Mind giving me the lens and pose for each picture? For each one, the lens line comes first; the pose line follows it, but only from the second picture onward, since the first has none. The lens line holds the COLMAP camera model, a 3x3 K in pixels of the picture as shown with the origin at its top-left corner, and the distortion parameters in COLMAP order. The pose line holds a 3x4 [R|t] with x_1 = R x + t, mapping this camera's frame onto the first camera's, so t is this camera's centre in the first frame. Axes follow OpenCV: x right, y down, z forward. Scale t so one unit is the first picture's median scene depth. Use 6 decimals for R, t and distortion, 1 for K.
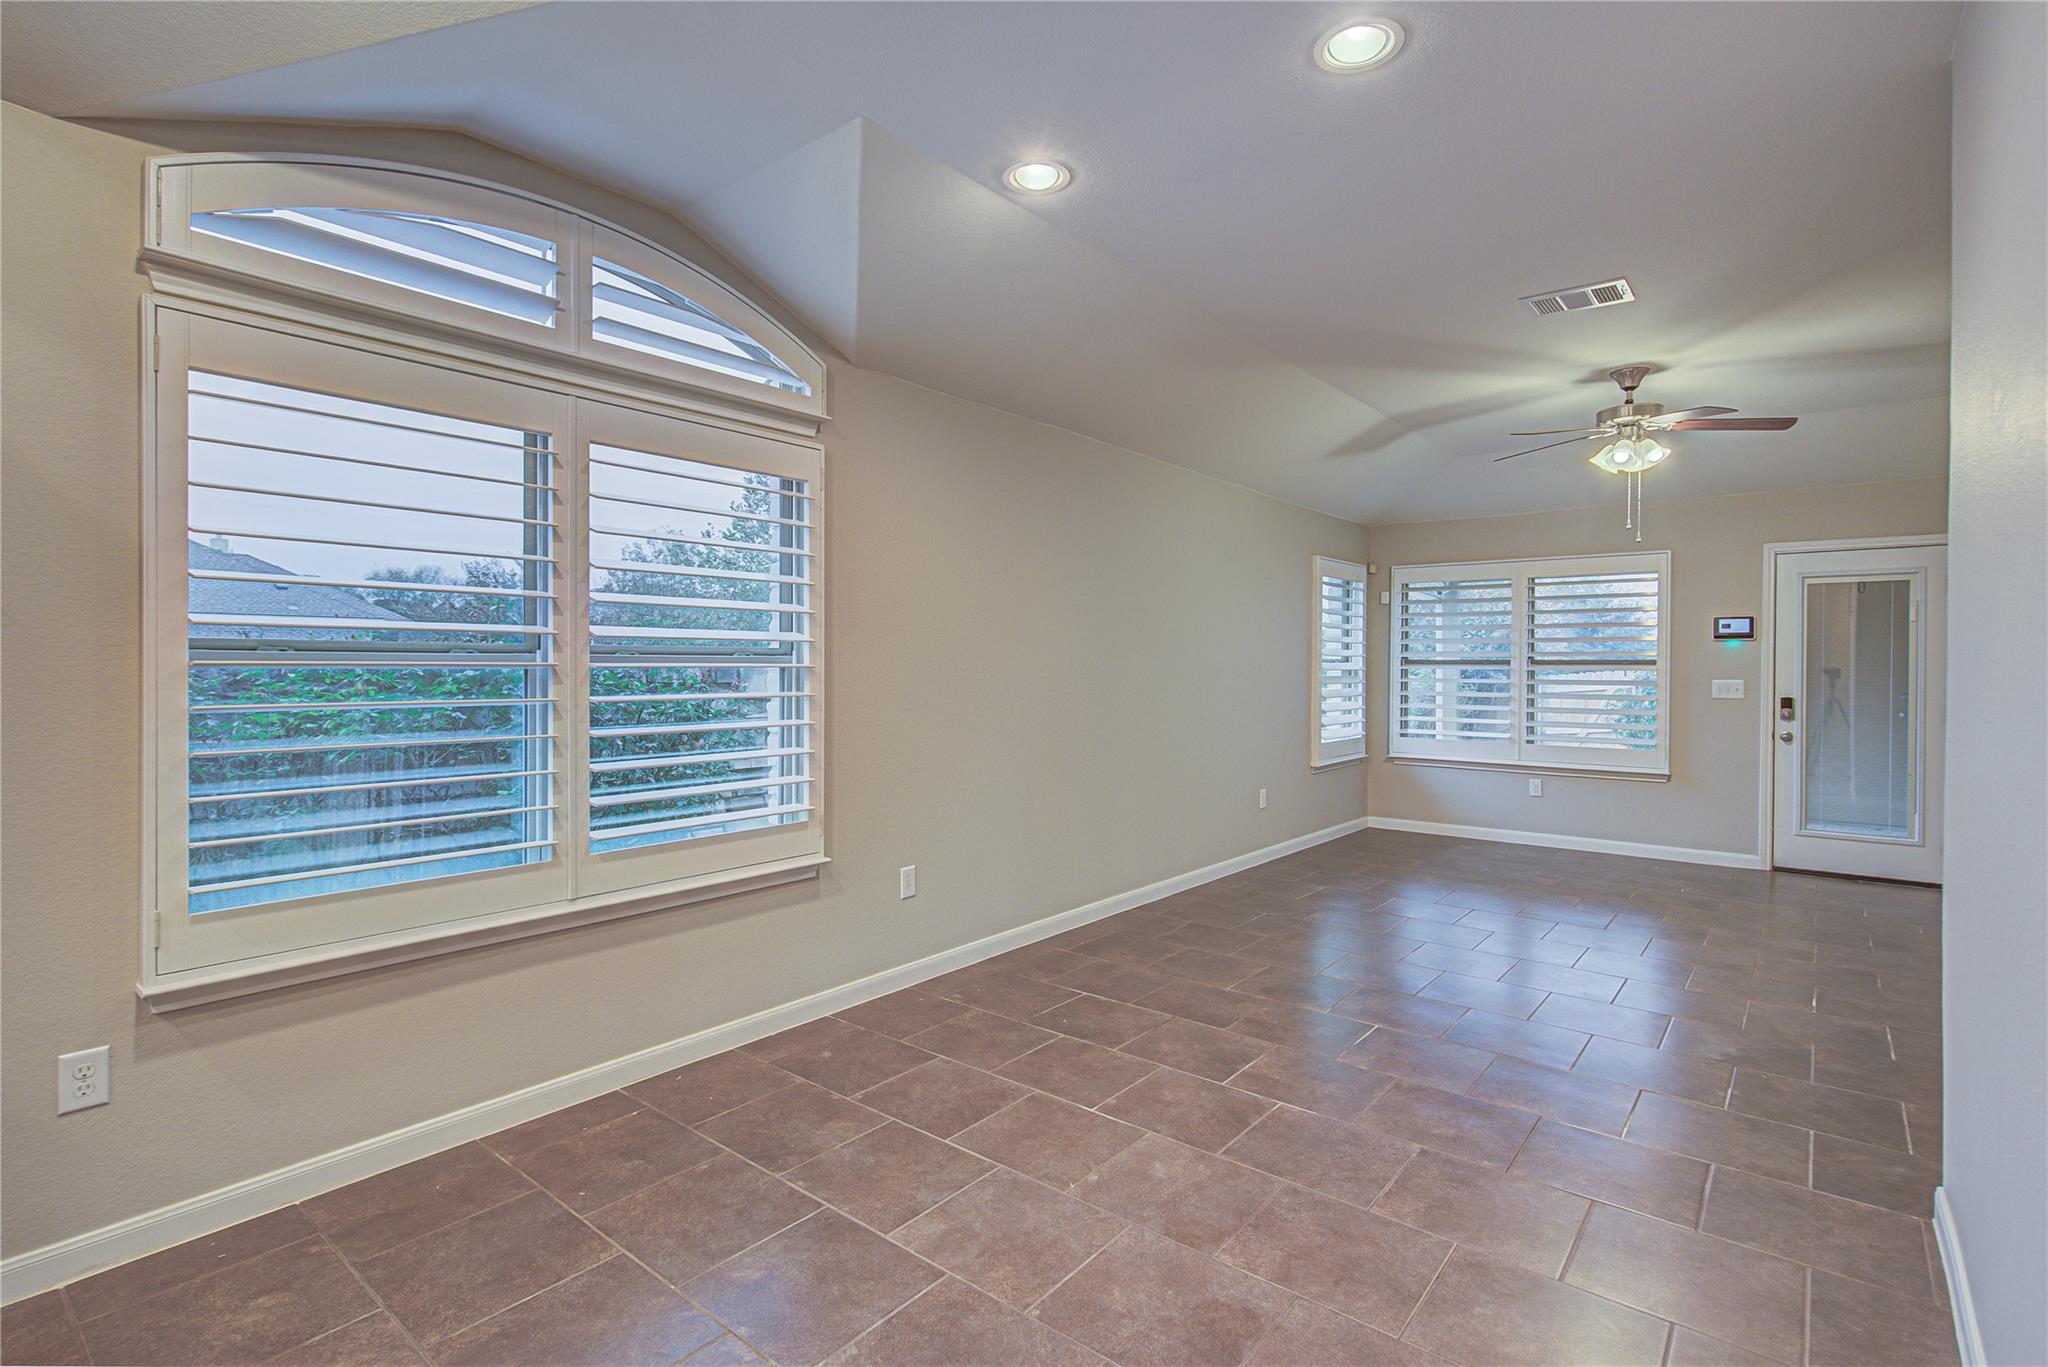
lens RADIAL K [[971.6, 0, 1019.9], [0, 971.6, 671.2], [0, 0, 1]] dist [0.006499, -0.003110]
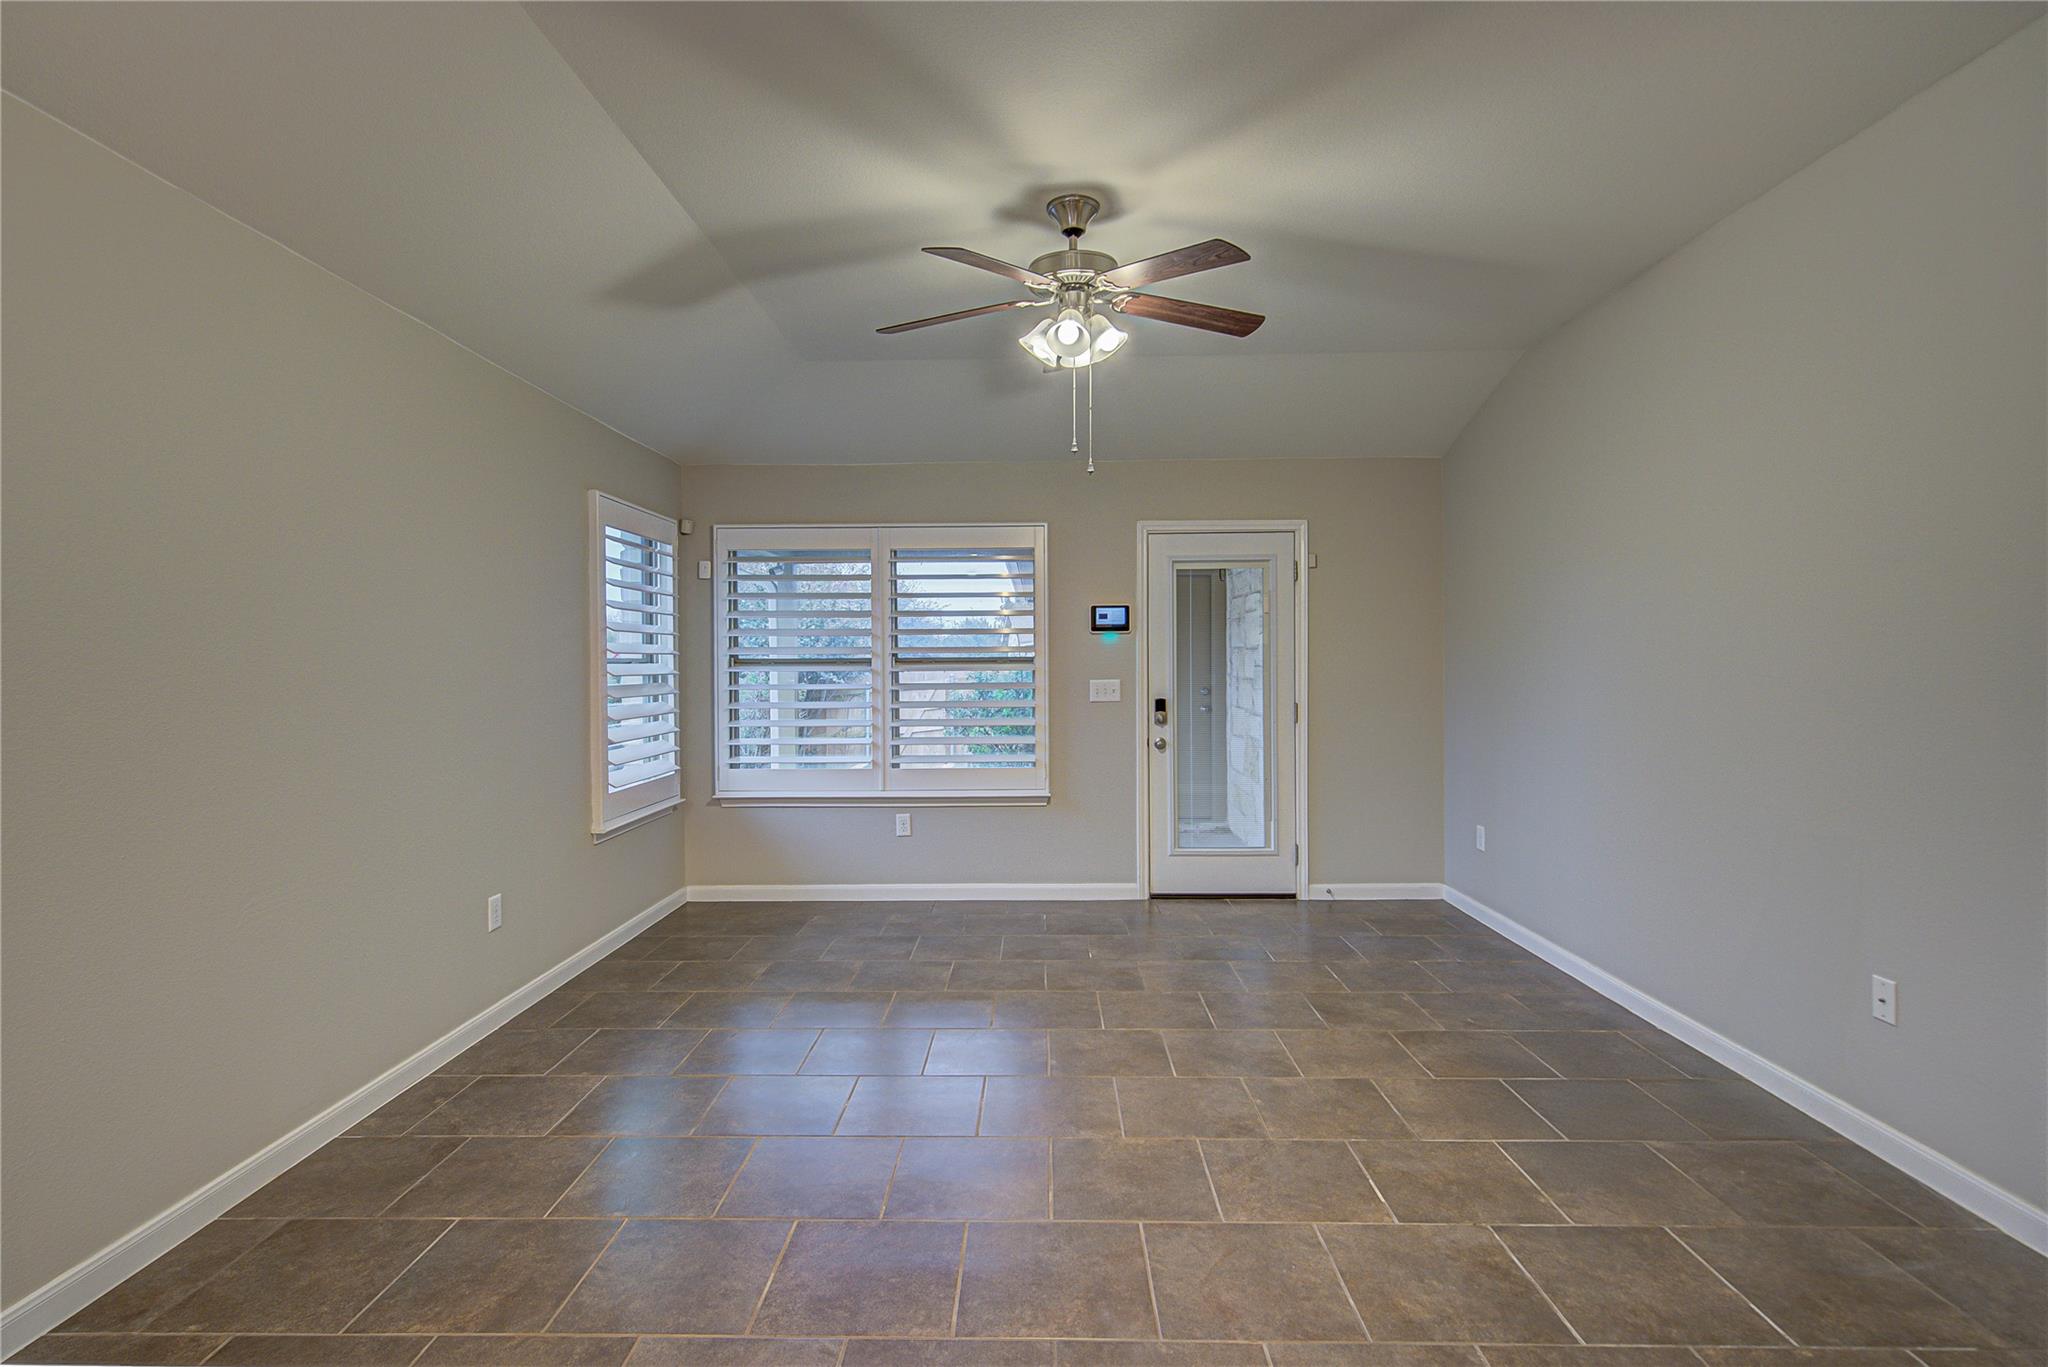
lens RADIAL K [[971.6, 0, 1027.4], [0, 971.6, 671.1], [0, 0, 1]] dist [0.006499, -0.003110]
pose [[0.779244, -0.014202, 0.626559, 0.128579], [0.015345, 0.999876, 0.003579, -0.002416], [-0.626532, 0.006826, 0.779366, 0.341111]]
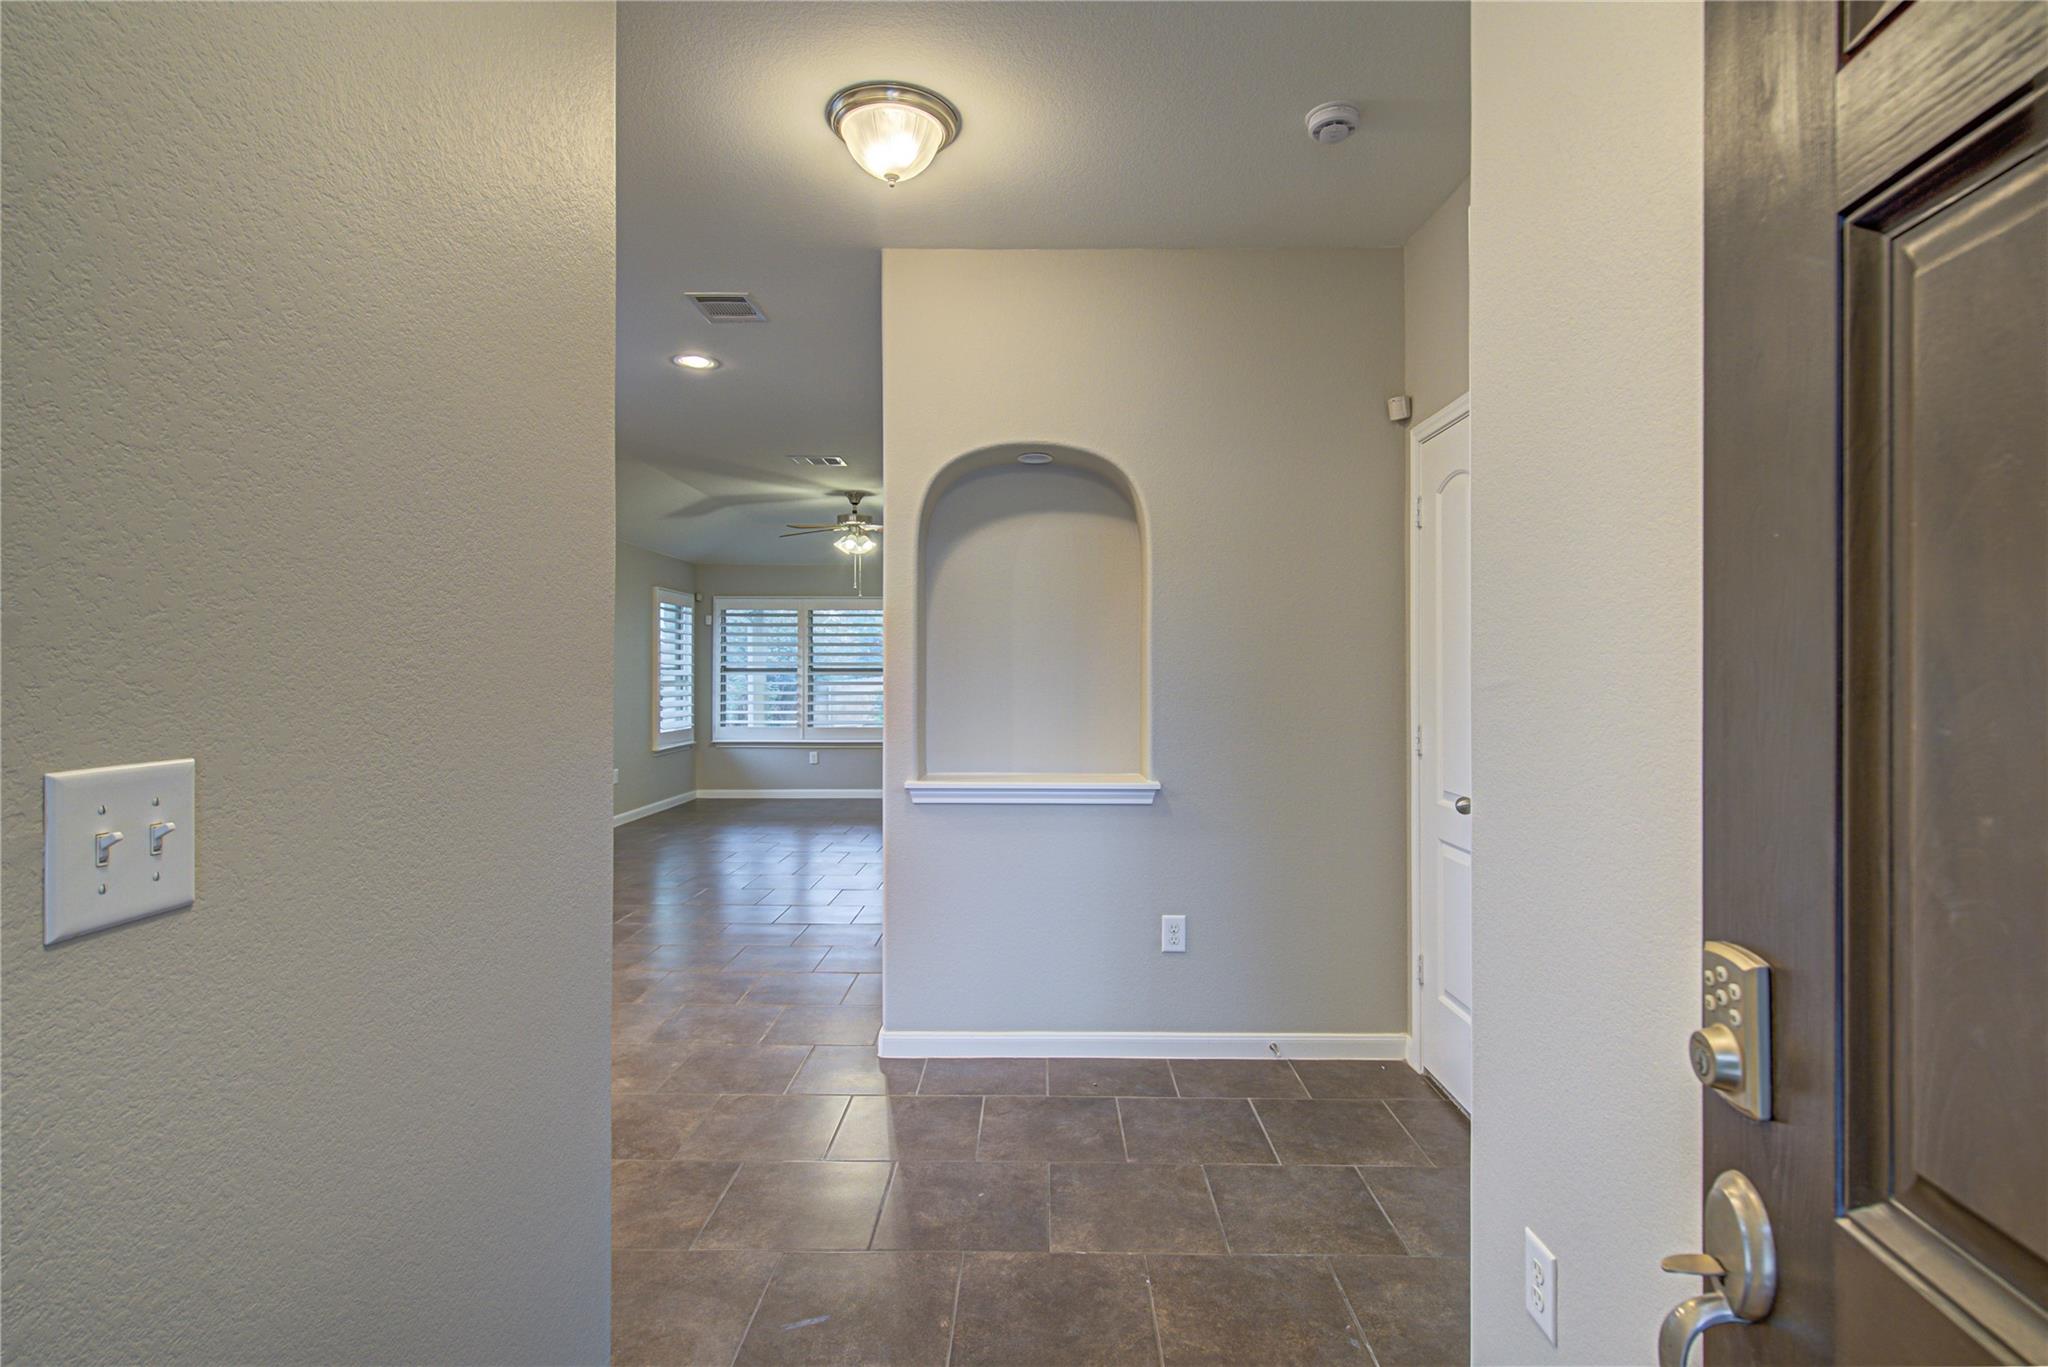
lens RADIAL K [[971.6, 0, 1051.2], [0, 971.6, 679.1], [0, 0, 1]] dist [0.006499, -0.003110]
pose [[0.765097, -0.005764, 0.643890, -0.120740], [0.006749, 0.999977, 0.000932, 0.005614], [-0.643880, 0.003633, 0.765118, -0.313360]]
